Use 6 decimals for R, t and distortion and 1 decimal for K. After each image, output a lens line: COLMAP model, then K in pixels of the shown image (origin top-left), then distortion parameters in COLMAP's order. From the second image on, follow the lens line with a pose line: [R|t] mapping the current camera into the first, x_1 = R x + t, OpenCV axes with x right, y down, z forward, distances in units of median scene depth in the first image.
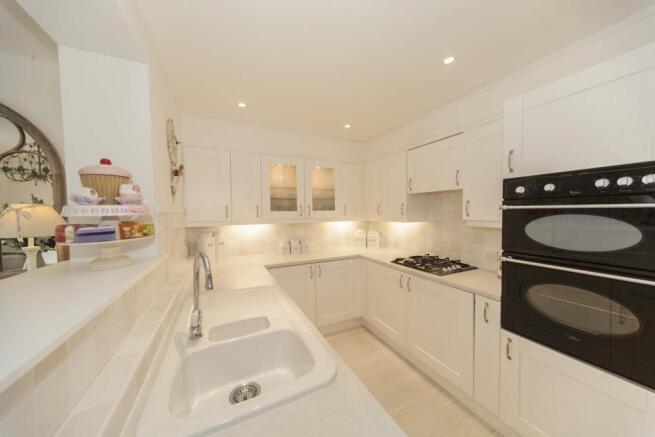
lens RADIAL K [[223.5, 0, 325.6], [0, 223.5, 218.6], [0, 0, 1]] dist [0.007636, 0.000259]
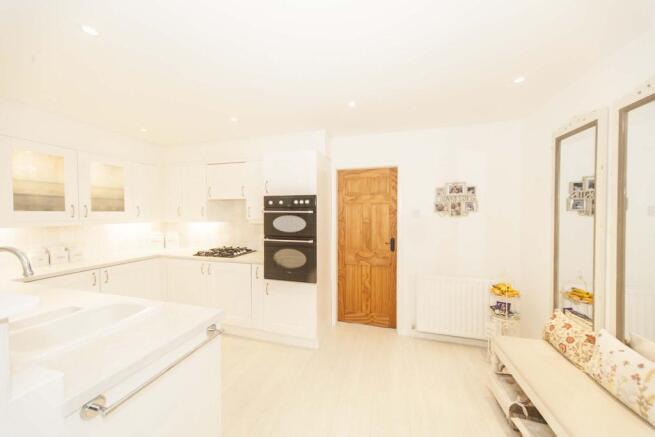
lens RADIAL K [[223.5, 0, 329.1], [0, 223.5, 217.1], [0, 0, 1]] dist [0.007636, 0.000259]
pose [[0.657600, 0.000581, 0.753367, -0.125106], [0.014864, 0.999795, -0.013745, 0.014719], [-0.753220, 0.020237, 0.657457, -0.322322]]
